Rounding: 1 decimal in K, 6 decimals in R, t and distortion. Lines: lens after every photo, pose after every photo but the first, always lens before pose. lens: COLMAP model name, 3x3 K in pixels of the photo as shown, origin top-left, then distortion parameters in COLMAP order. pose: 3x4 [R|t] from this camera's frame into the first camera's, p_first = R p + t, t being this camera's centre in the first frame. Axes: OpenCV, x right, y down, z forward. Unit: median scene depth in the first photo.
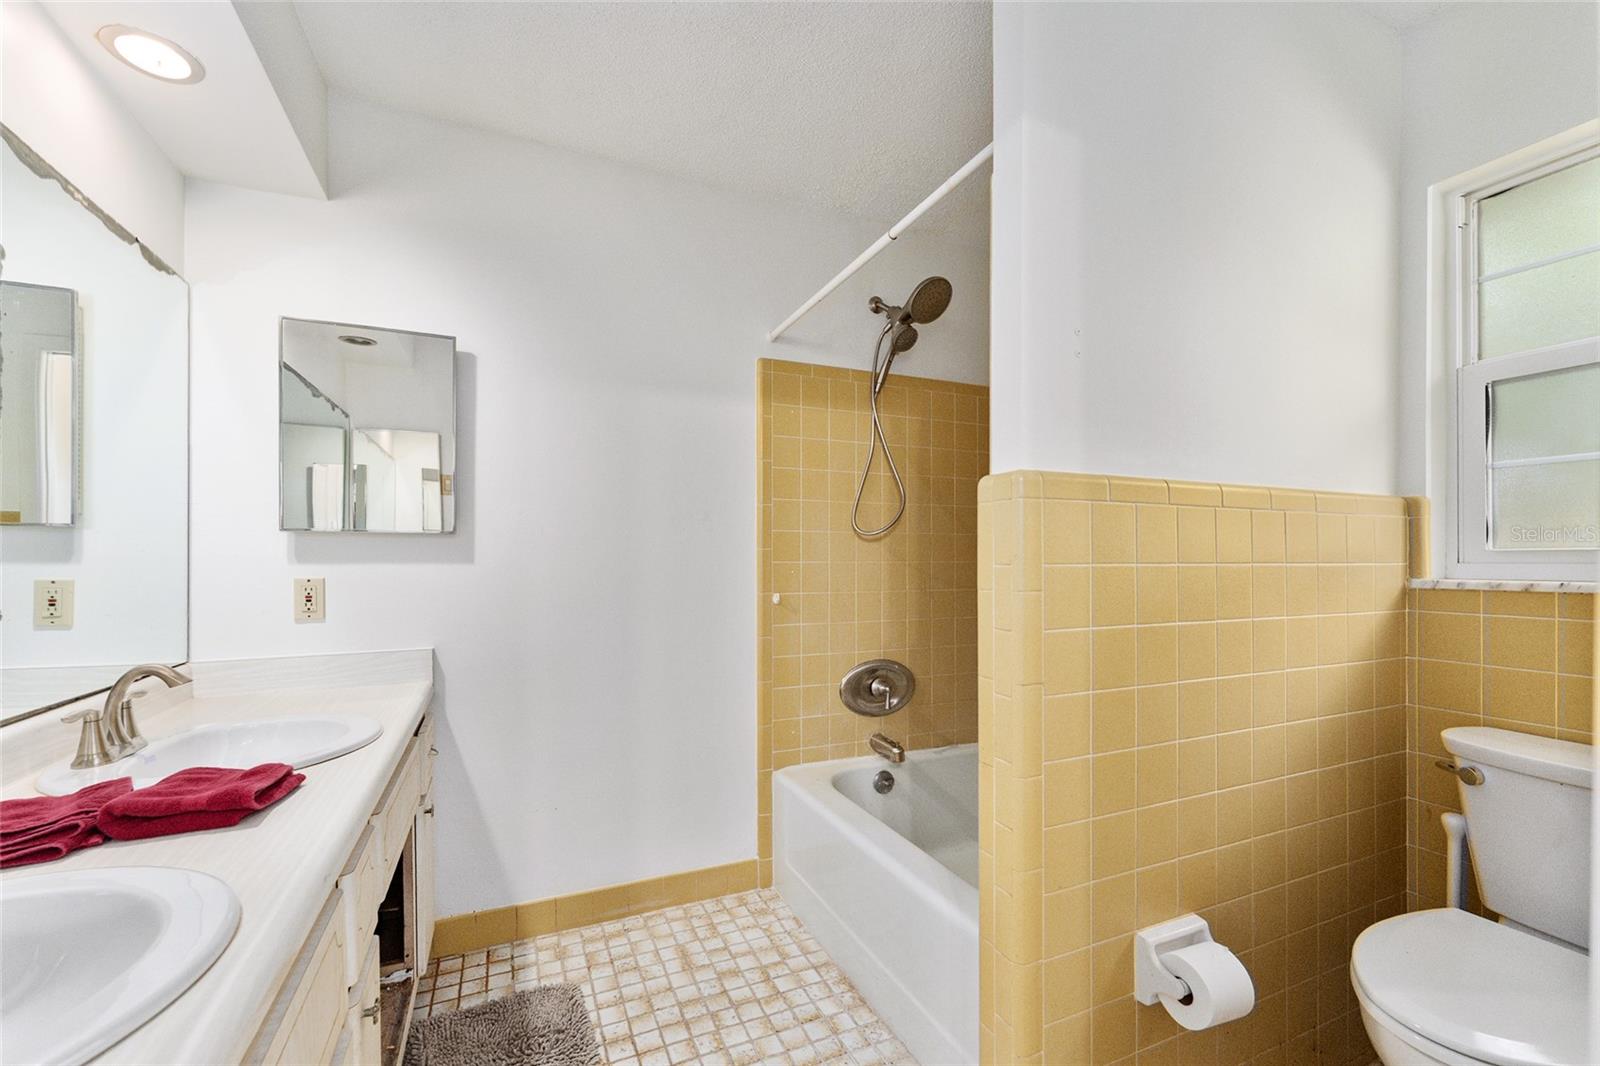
lens RADIAL K [[650.3, 0, 802.2], [0, 650.3, 566.6], [0, 0, 1]] dist [0.002069, -0.001516]
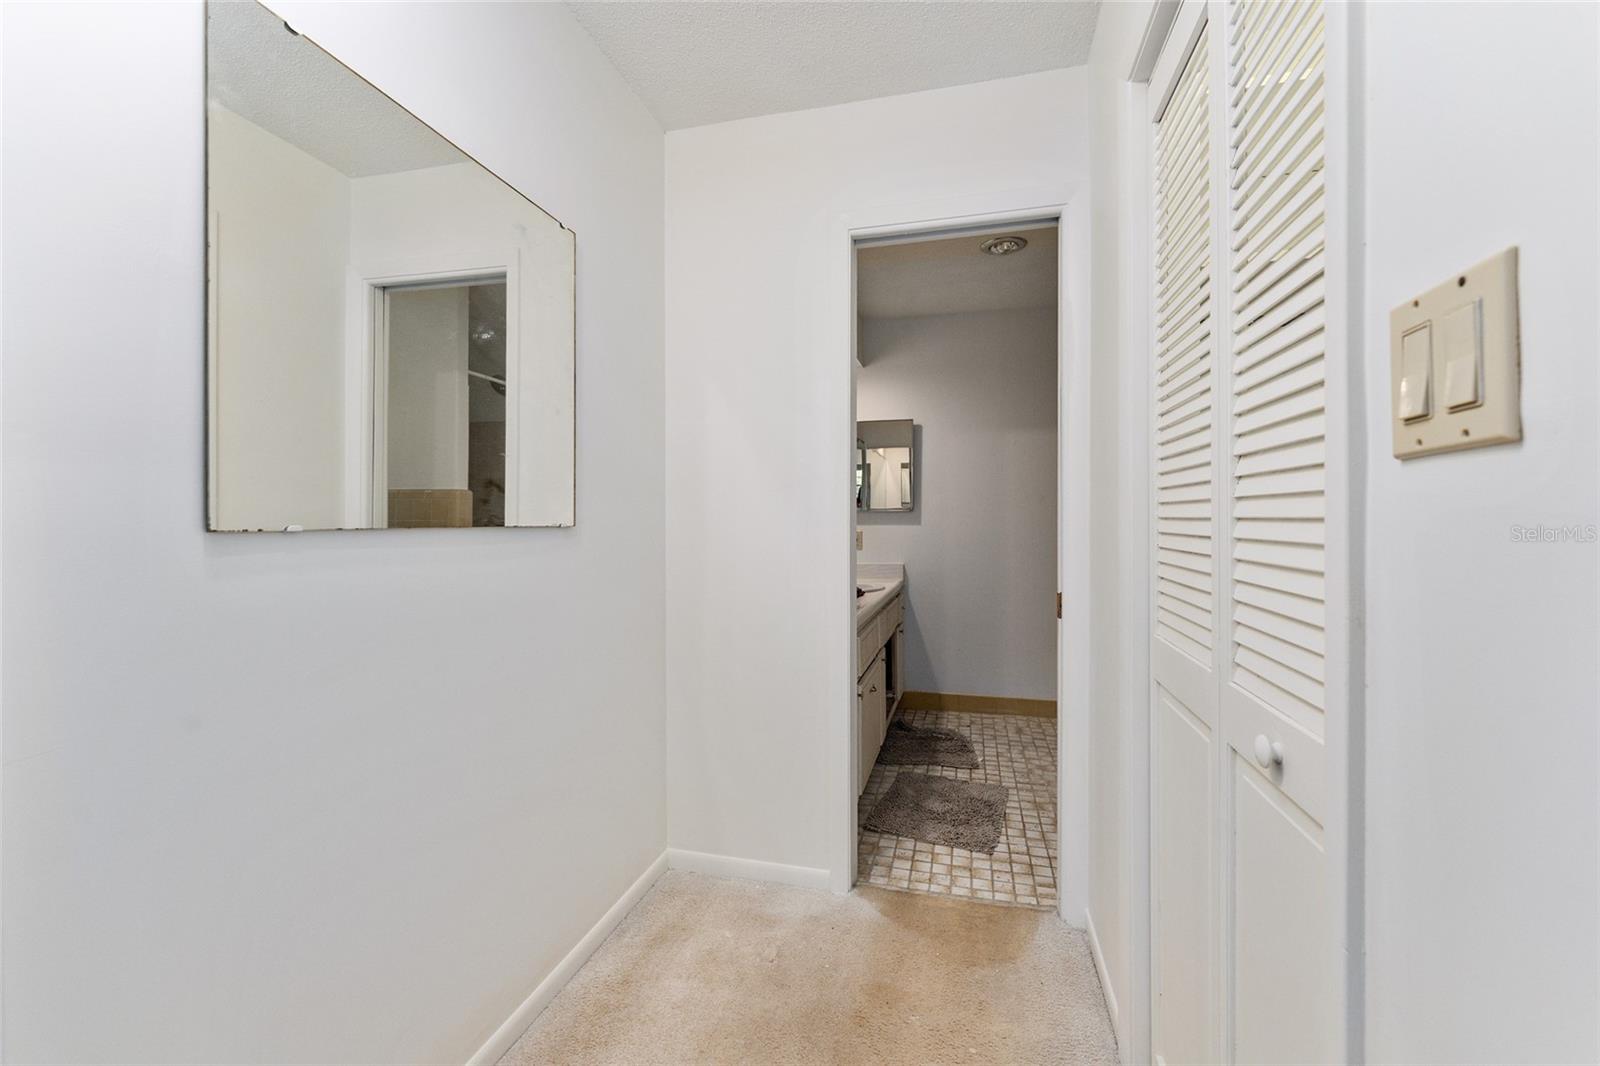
lens RADIAL K [[650.3, 0, 802.3], [0, 650.3, 529.8], [0, 0, 1]] dist [0.002069, -0.001516]
pose [[0.776984, -0.002647, -0.629515, 0.521414], [-0.001151, 0.999984, -0.005625, 0.023030], [0.629519, 0.005095, 0.776968, -0.874937]]
